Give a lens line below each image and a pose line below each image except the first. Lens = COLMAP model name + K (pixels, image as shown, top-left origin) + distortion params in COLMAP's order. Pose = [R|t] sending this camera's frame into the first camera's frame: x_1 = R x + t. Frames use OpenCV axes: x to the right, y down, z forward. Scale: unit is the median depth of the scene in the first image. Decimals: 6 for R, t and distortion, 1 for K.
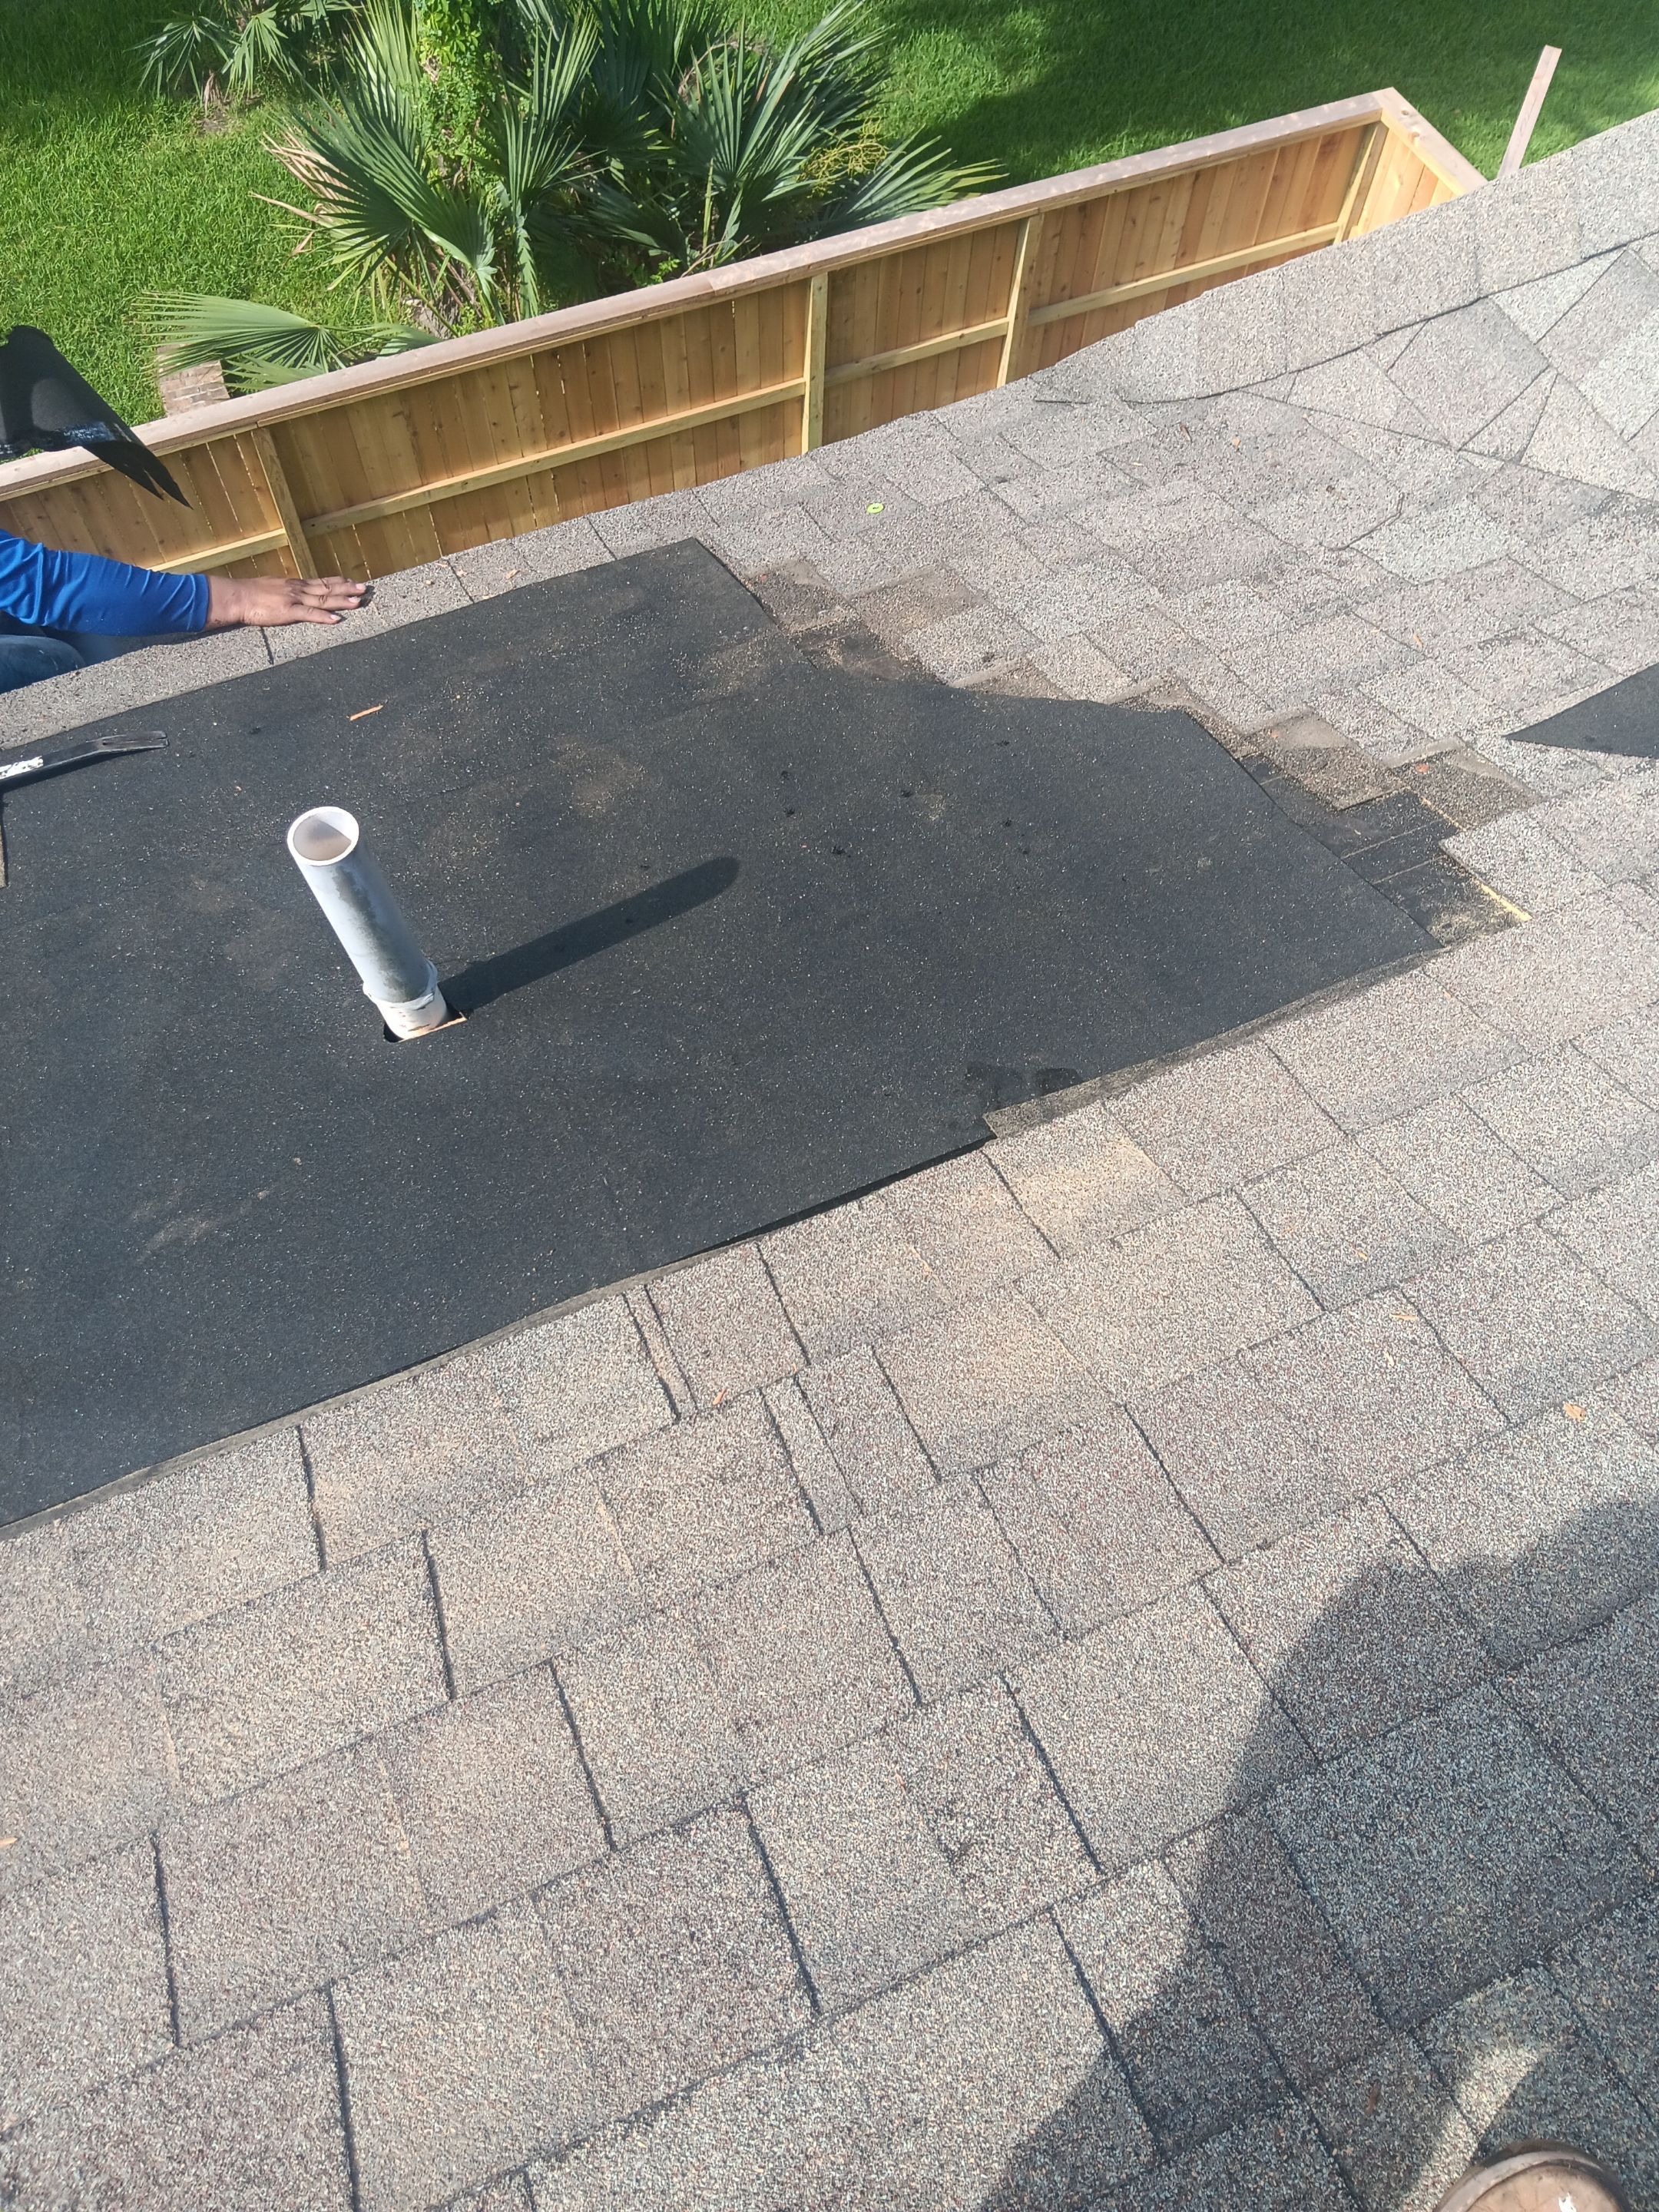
lens RADIAL K [[1691.0, 0, 829.5], [0, 1691.0, 1106.0], [0, 0, 1]] dist [0.024627, -0.078416]
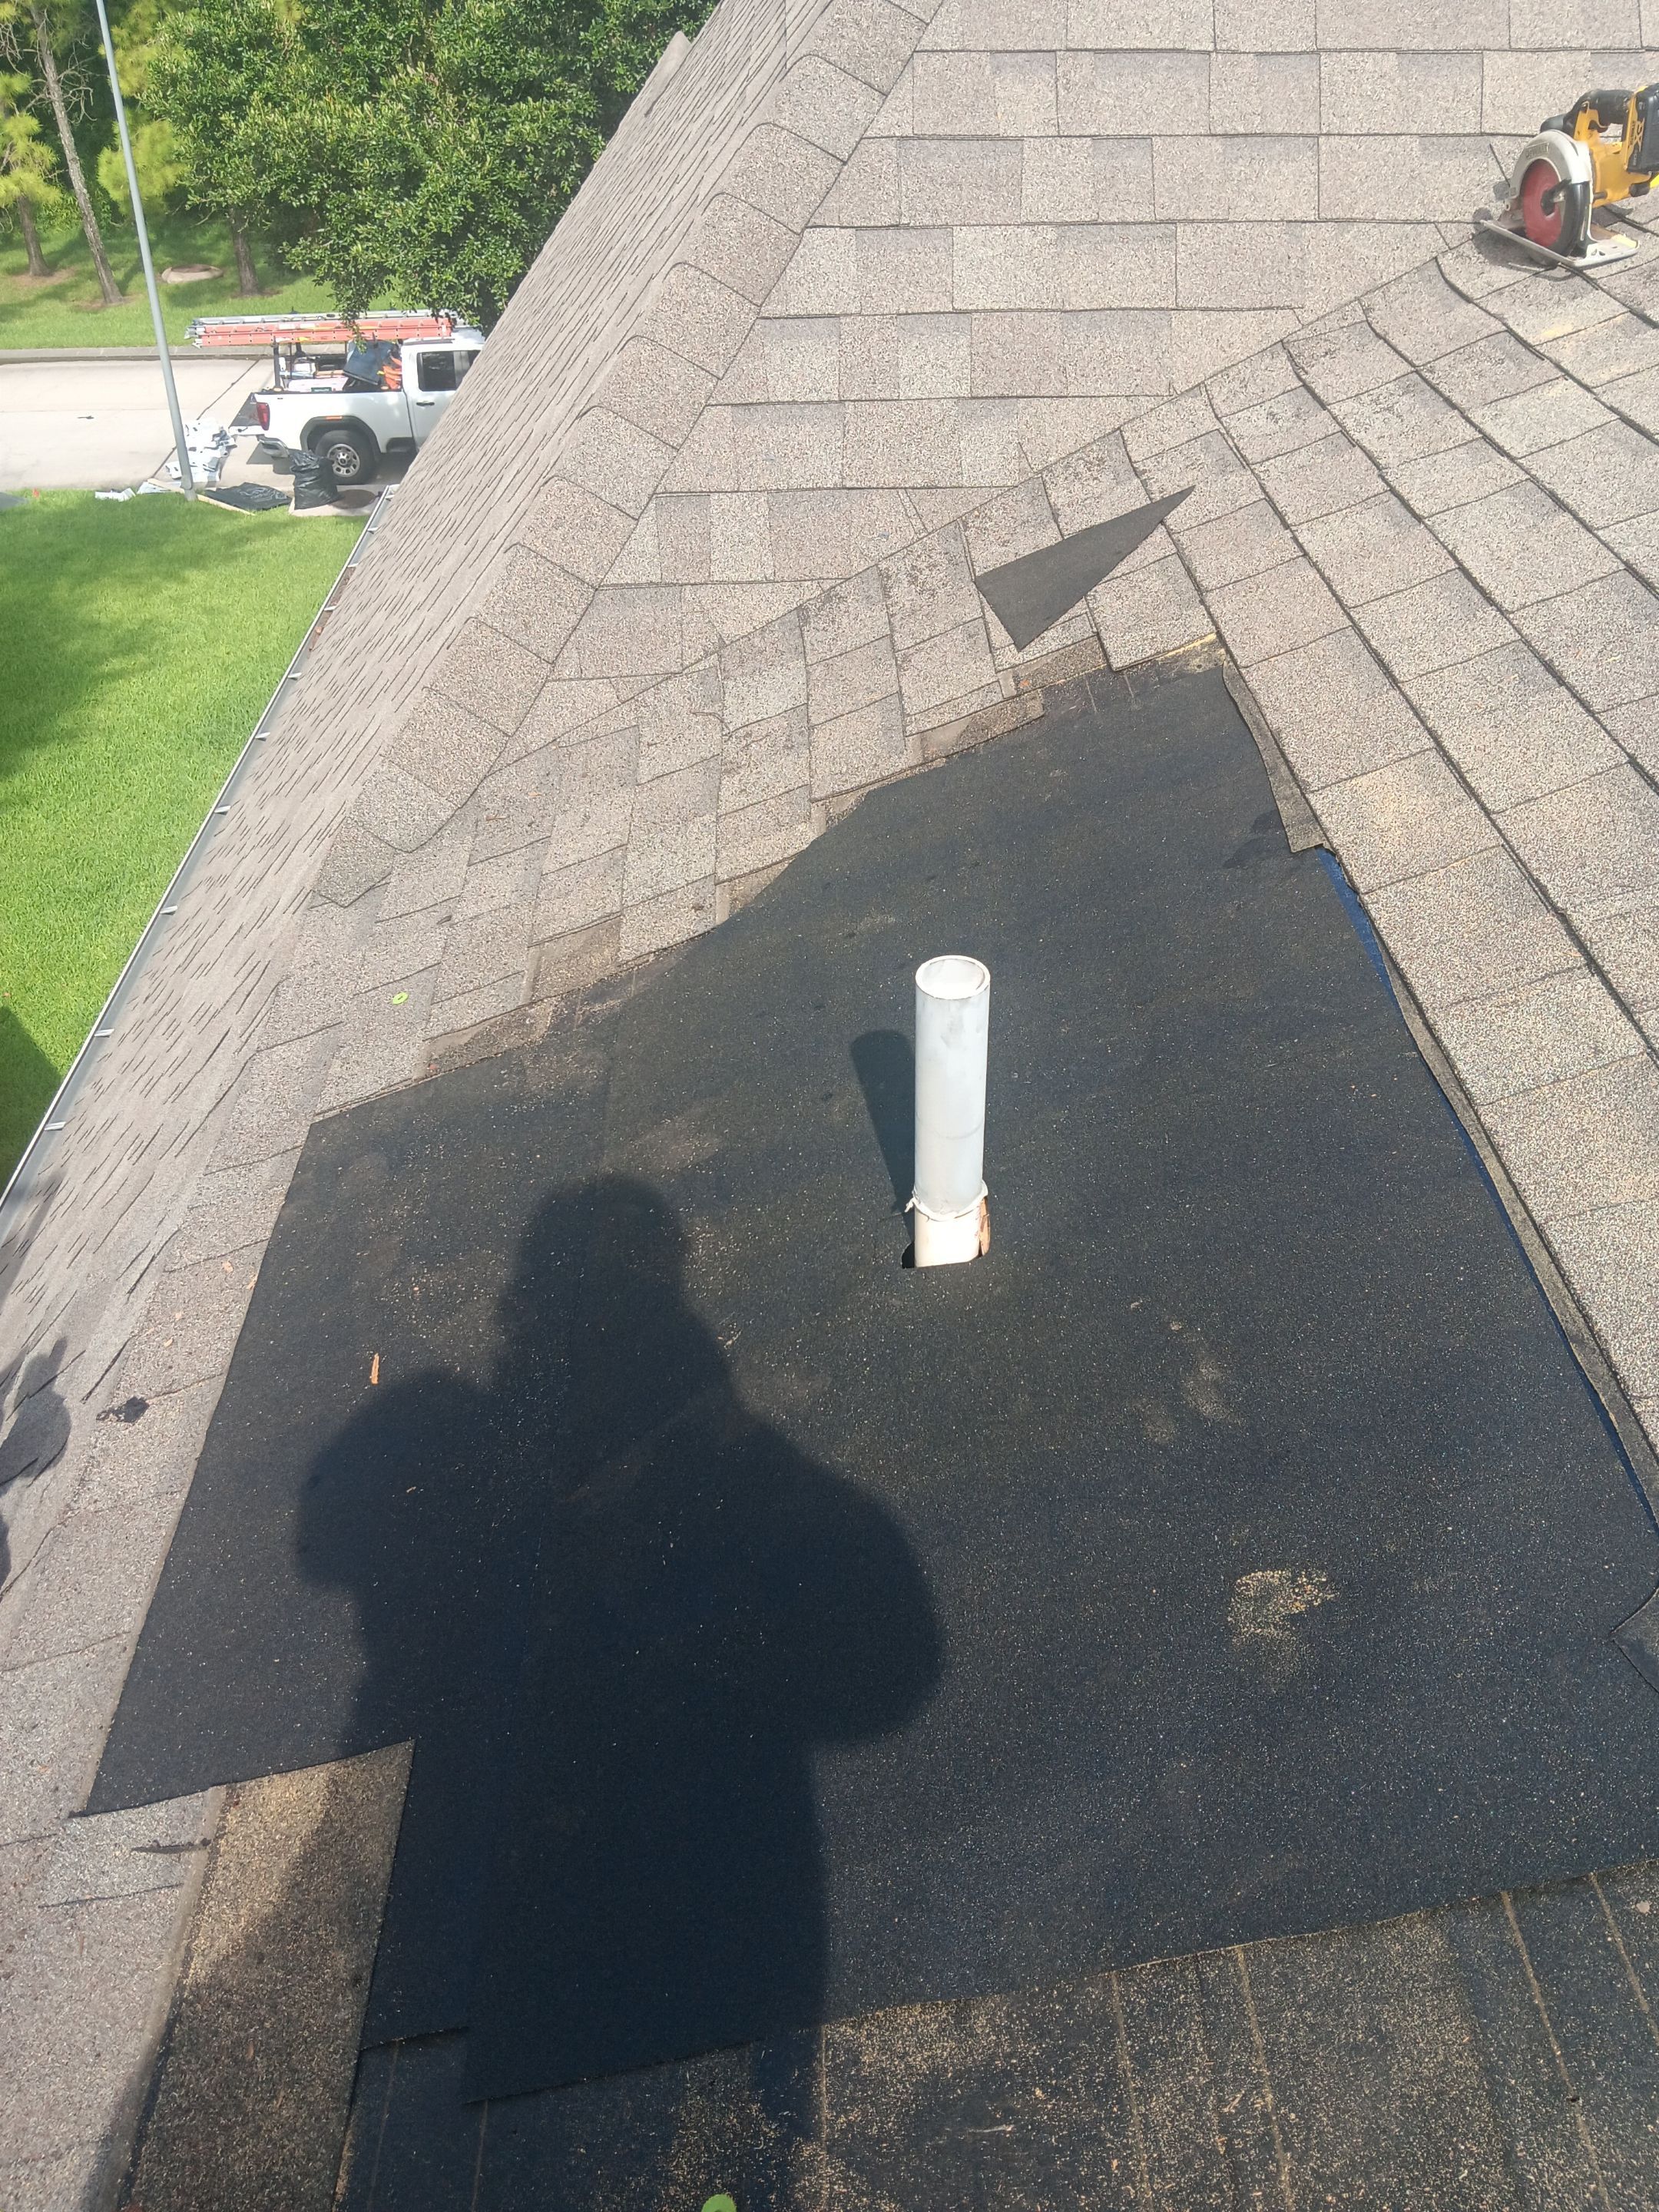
lens RADIAL K [[1691.5, 0, 830.5], [0, 1691.5, 1123.5], [0, 0, 1]] dist [0.147132, -0.273945]
pose [[0.391455, -0.593929, 0.702859, -0.160116], [0.836026, 0.548686, -0.001972, -0.025427], [-0.384478, 0.588381, 0.711326, 0.058953]]
